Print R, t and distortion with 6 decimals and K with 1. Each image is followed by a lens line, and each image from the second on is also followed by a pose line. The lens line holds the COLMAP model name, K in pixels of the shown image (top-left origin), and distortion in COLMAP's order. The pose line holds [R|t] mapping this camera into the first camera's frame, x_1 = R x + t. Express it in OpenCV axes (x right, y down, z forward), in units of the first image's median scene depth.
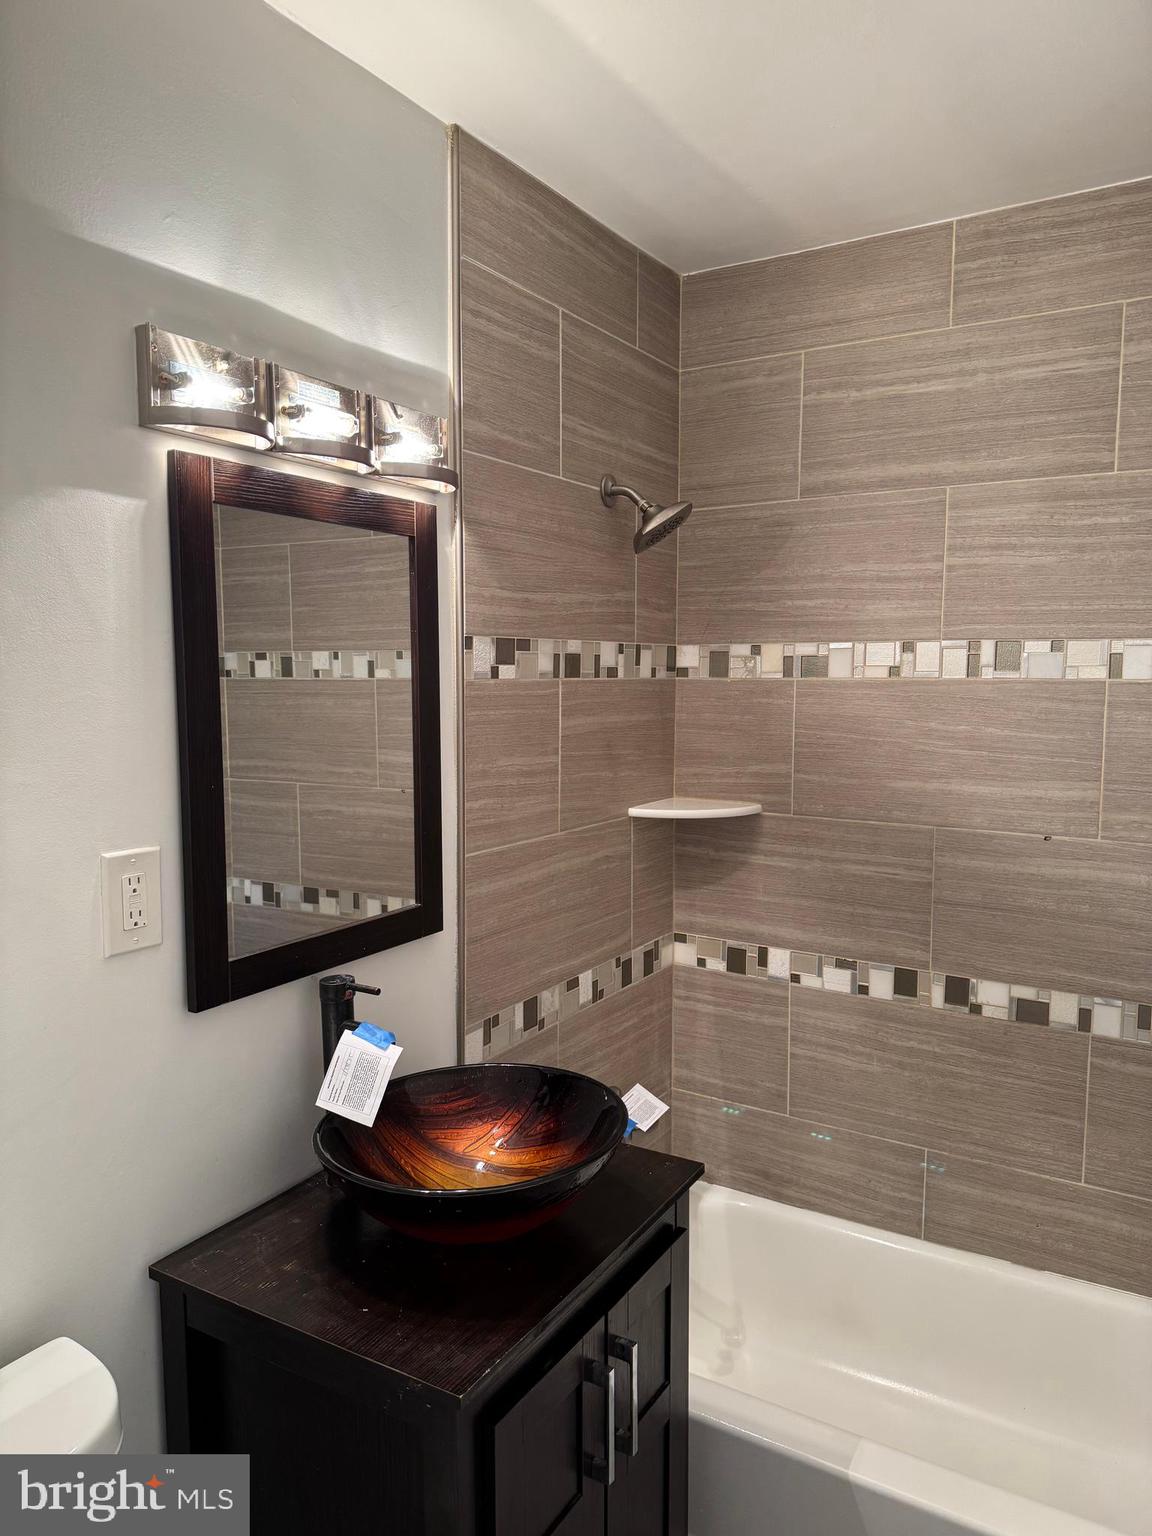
lens RADIAL K [[1084.4, 0, 576.0], [0, 1084.4, 768.0], [0, 0, 1]] dist [0.034734, -0.019207]
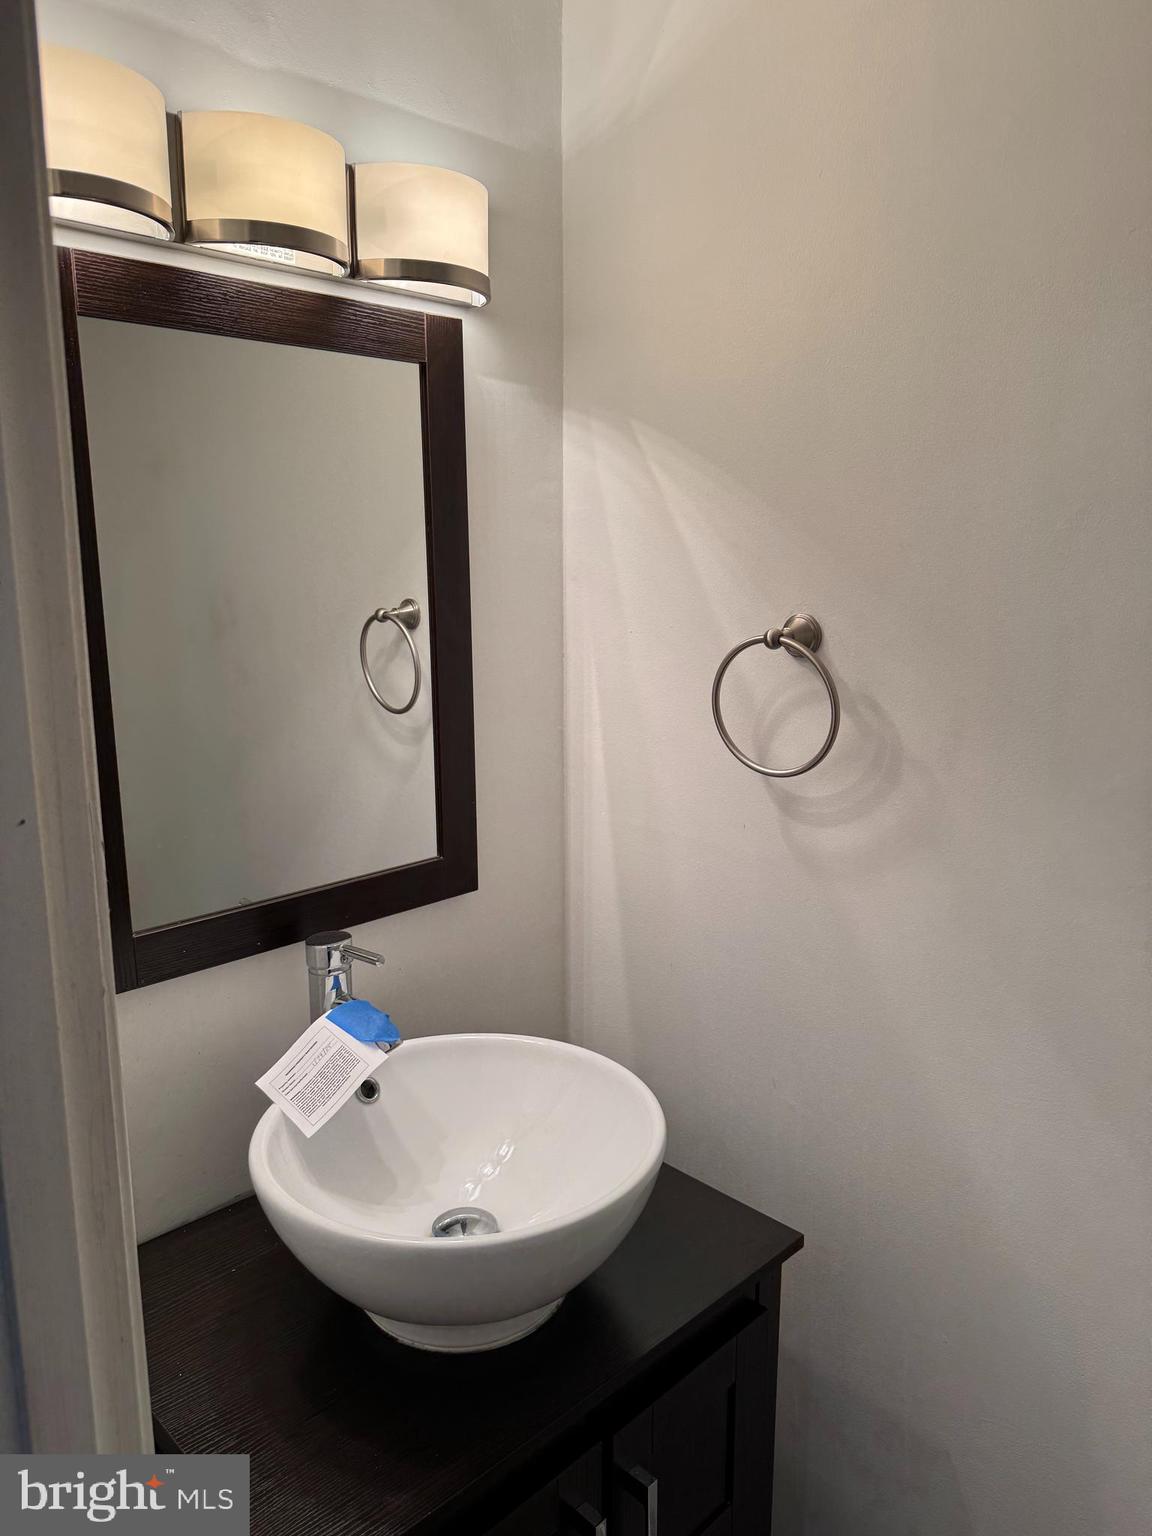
lens RADIAL K [[1084.4, 0, 576.0], [0, 1084.4, 768.0], [0, 0, 1]] dist [0.034734, -0.019207]
pose [[0.952141, 0.062104, -0.299283, 0.180723], [-0.029991, 0.993399, 0.110724, -0.026148], [0.304184, -0.096449, 0.947718, 0.302996]]
